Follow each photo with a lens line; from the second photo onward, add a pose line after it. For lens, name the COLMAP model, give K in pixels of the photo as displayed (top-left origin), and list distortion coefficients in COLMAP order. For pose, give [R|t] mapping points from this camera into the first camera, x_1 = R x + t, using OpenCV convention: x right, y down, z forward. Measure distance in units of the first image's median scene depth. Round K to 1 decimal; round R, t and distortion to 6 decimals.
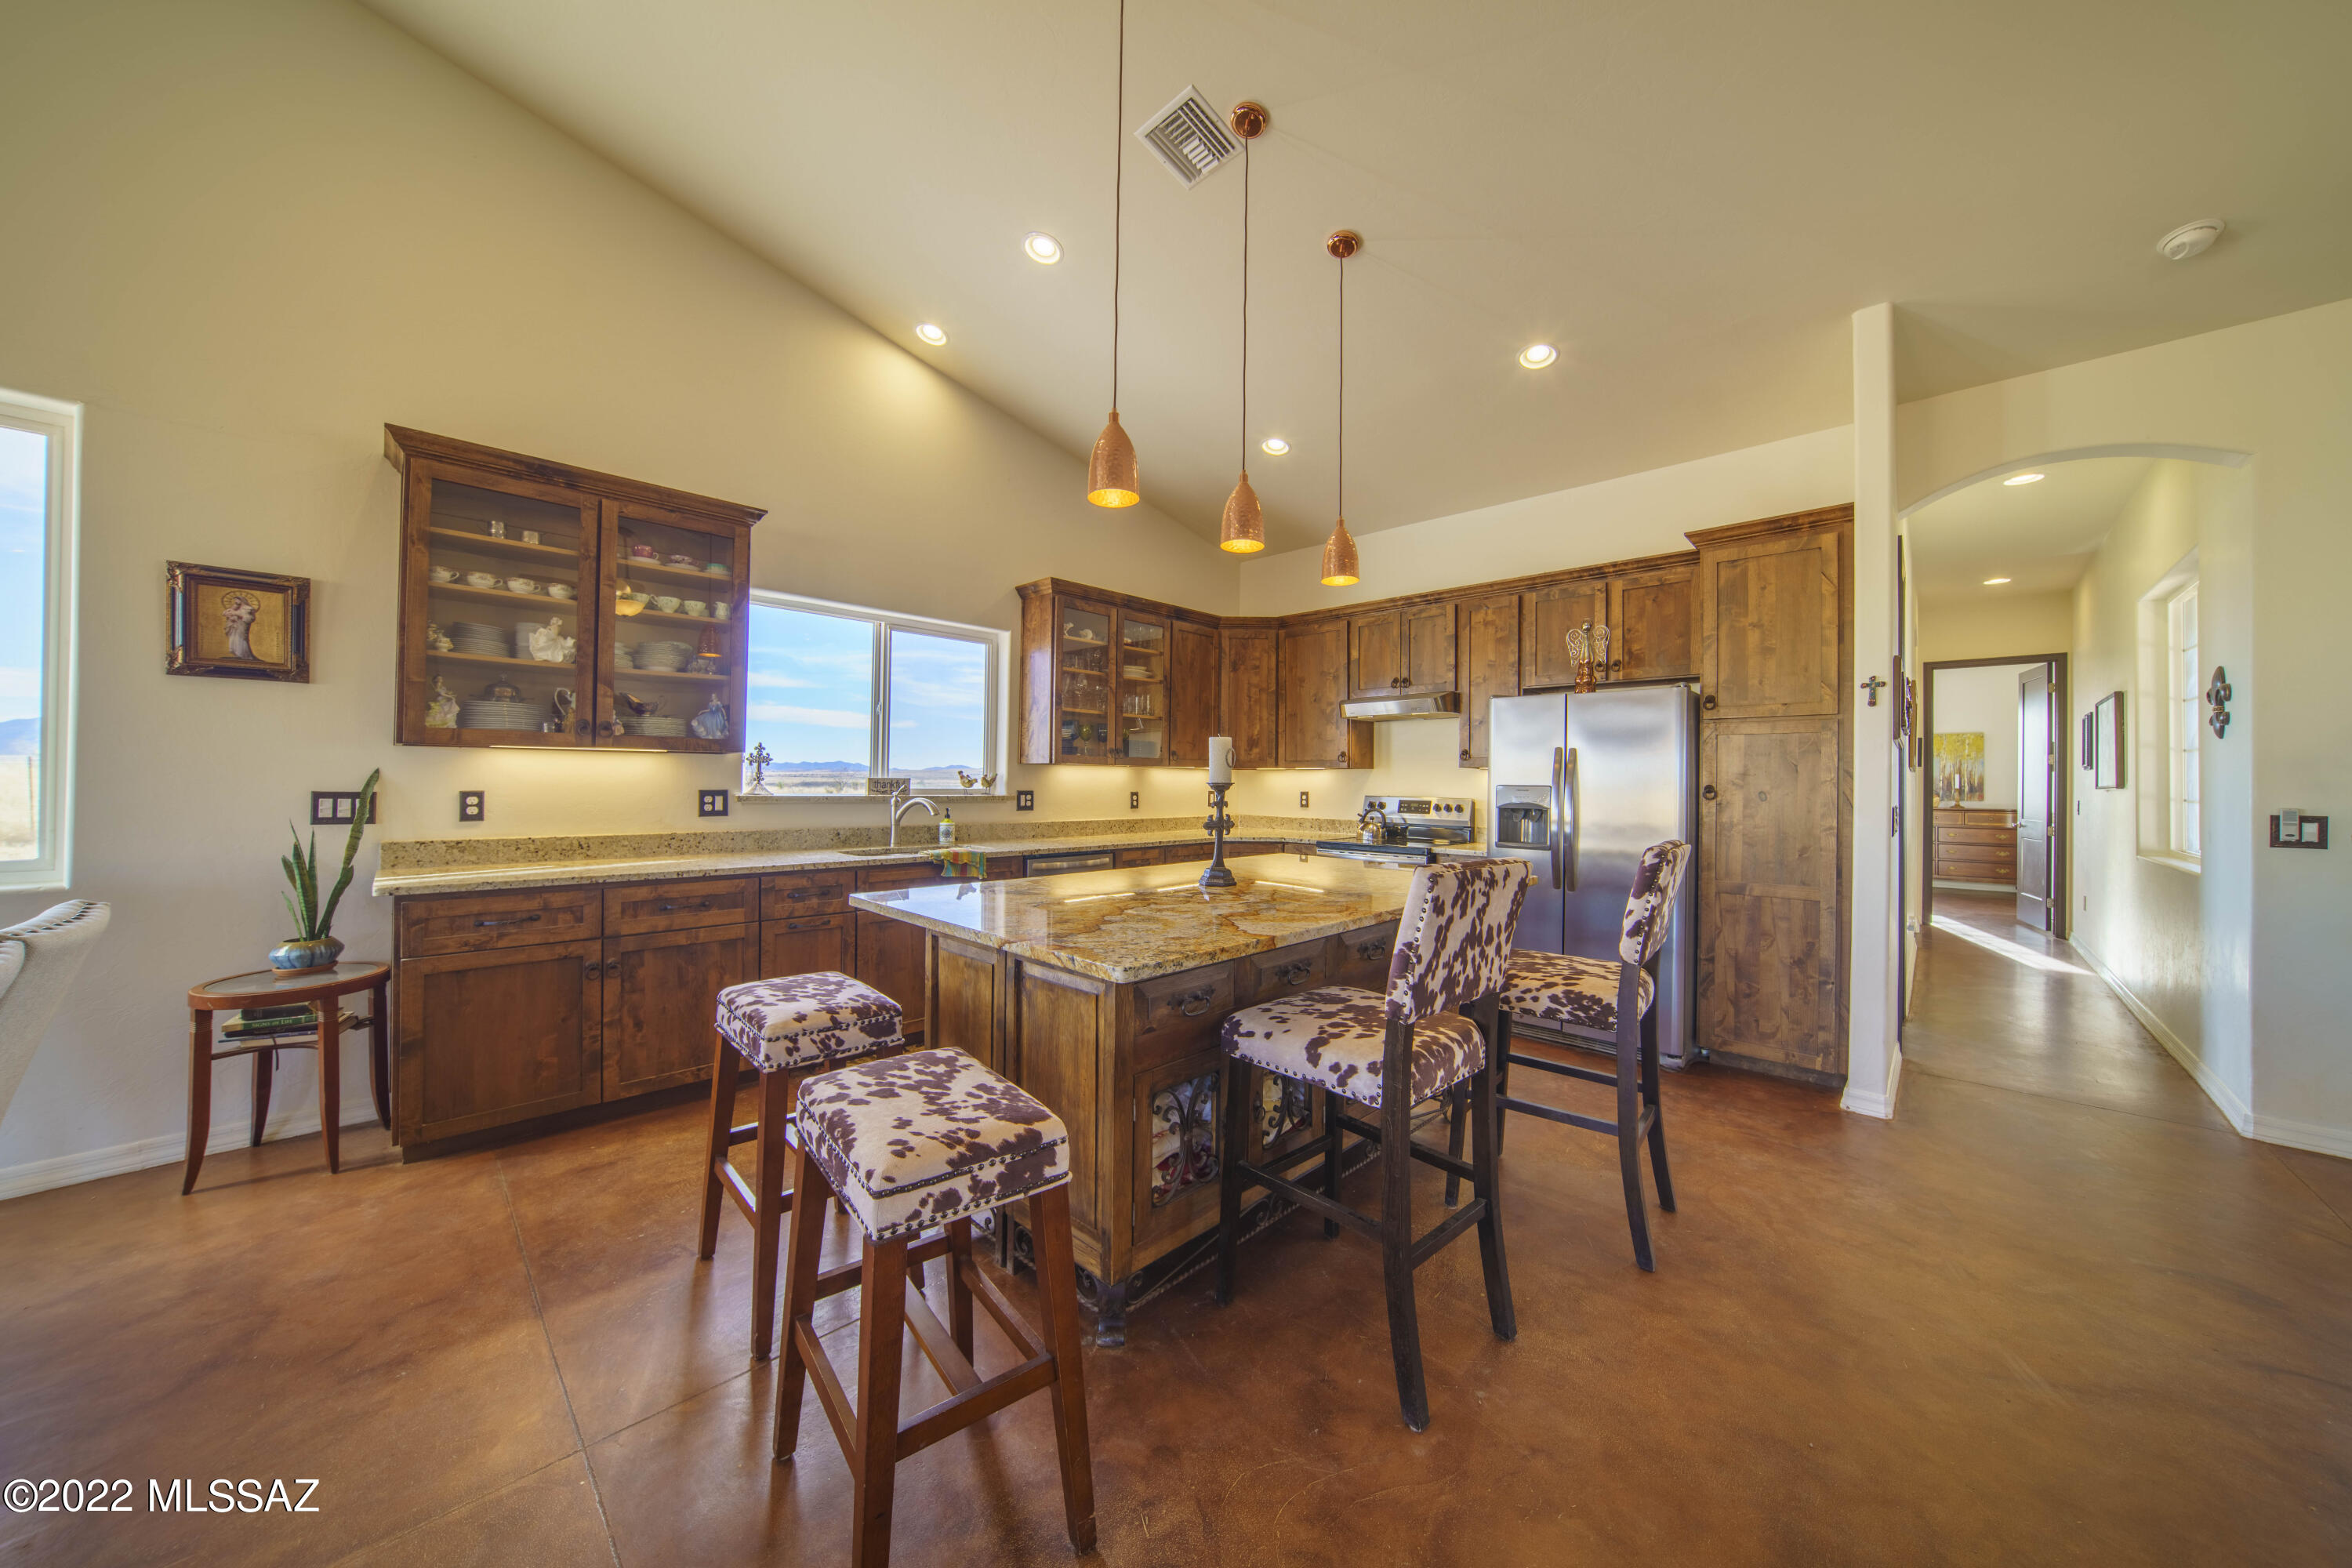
lens RADIAL K [[791.0, 0, 1161.6], [0, 791.0, 779.5], [0, 0, 1]] dist [-0.012148, 0.001225]
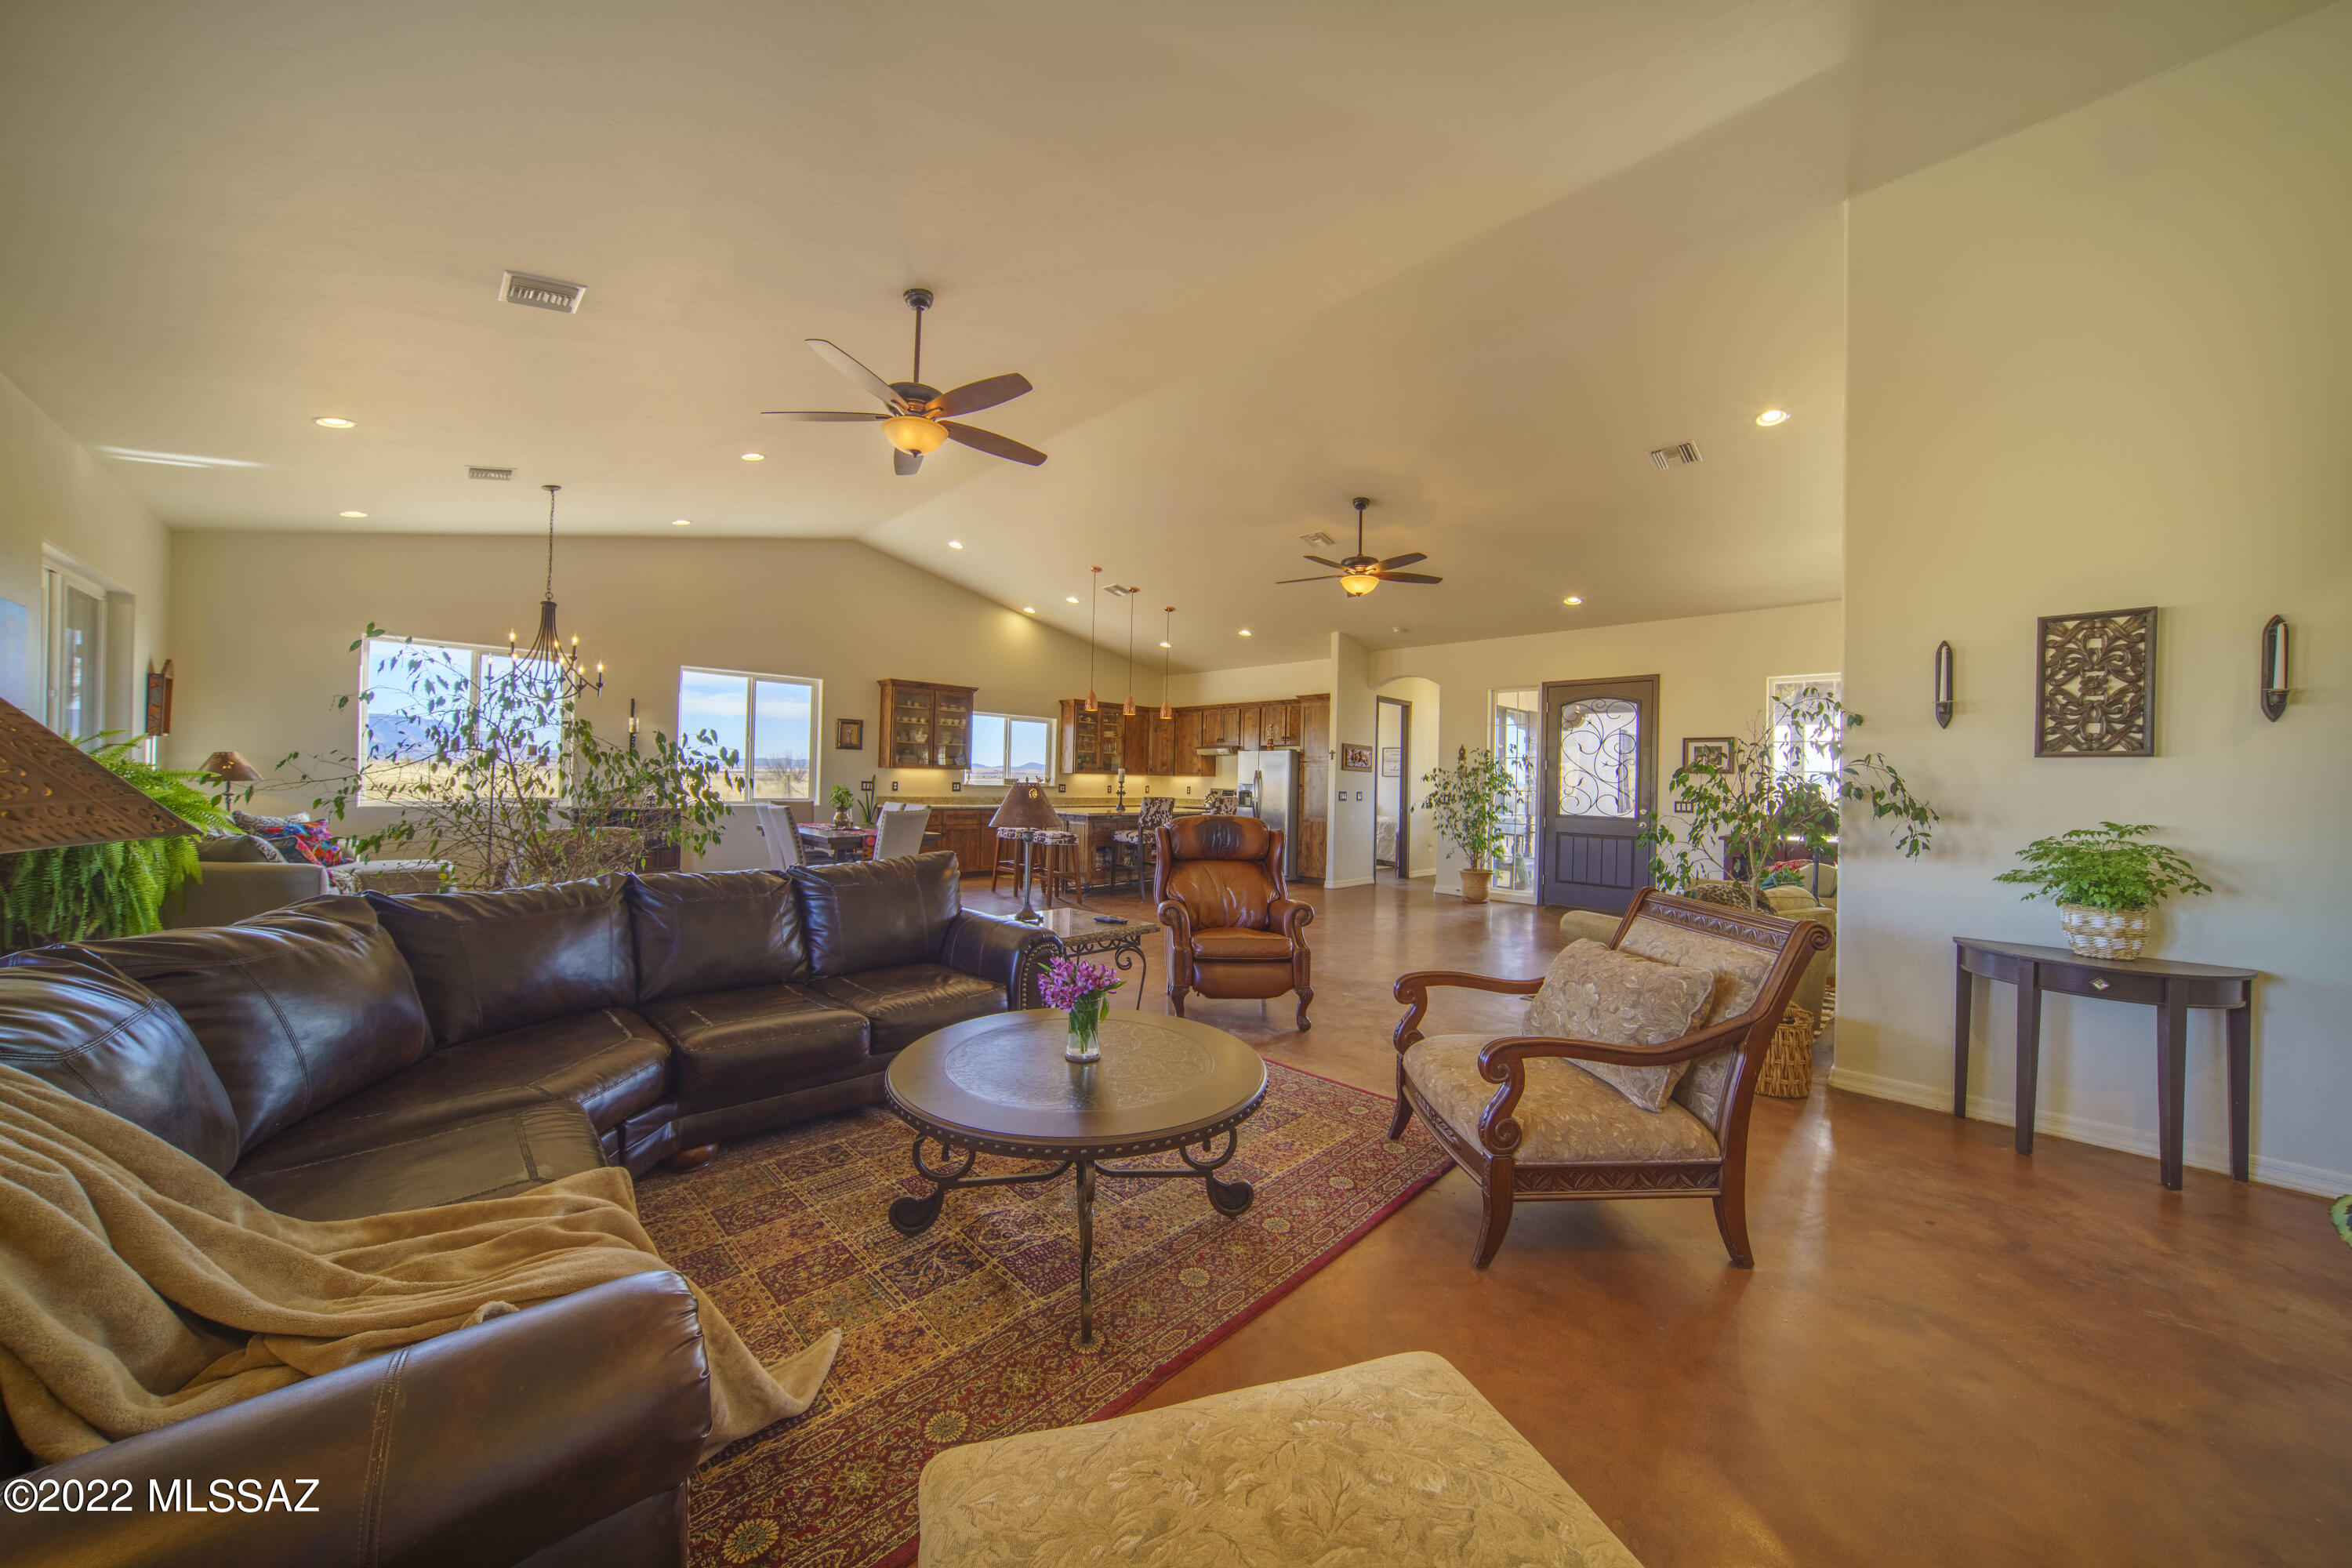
lens RADIAL K [[791.0, 0, 1155.7], [0, 791.0, 777.5], [0, 0, 1]] dist [-0.012148, 0.001225]
pose [[0.999506, 0.010119, -0.029746, 0.197201], [-0.010172, 0.999947, -0.001640, -0.005231], [0.029728, 0.001941, 0.999556, -1.504545]]
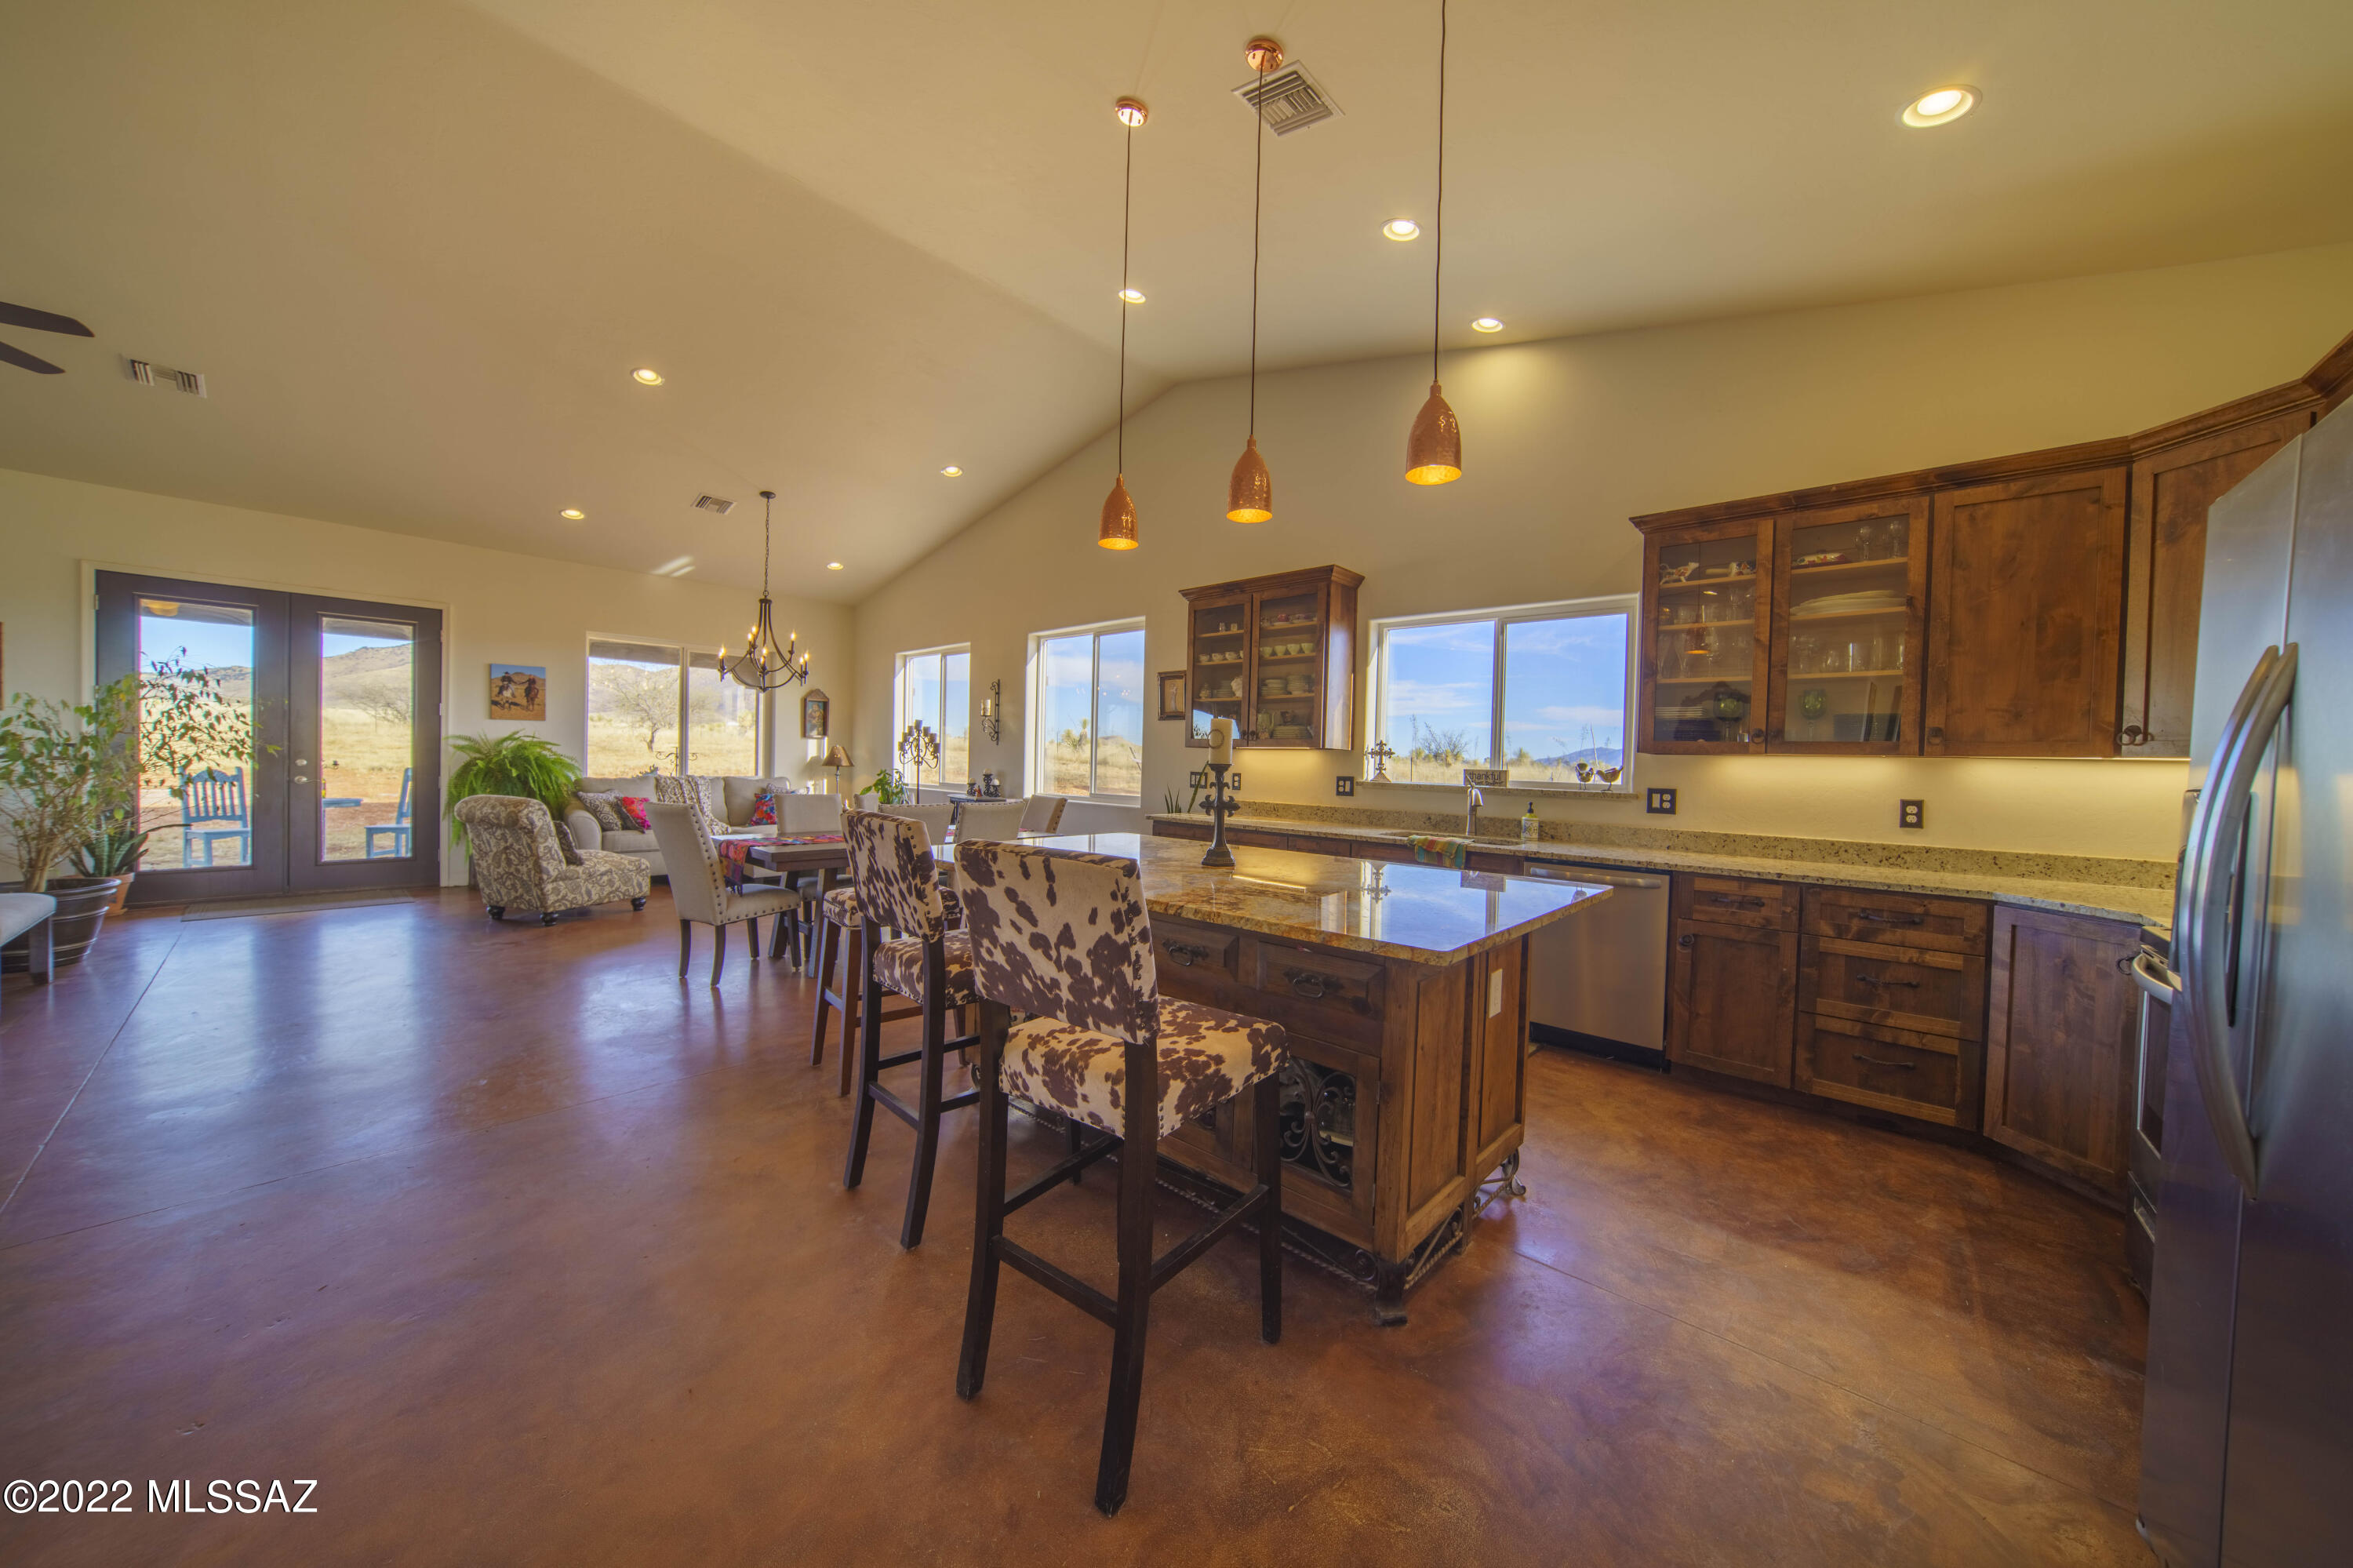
lens RADIAL K [[791.4, 0, 1173.7], [0, 791.4, 784.4], [0, 0, 1]] dist [-0.012148, 0.001225]
pose [[0.033010, 0.019059, -0.999273, 0.638652], [-0.022978, 0.999568, 0.018305, 0.007311], [0.999191, 0.022357, 0.033434, 0.537676]]
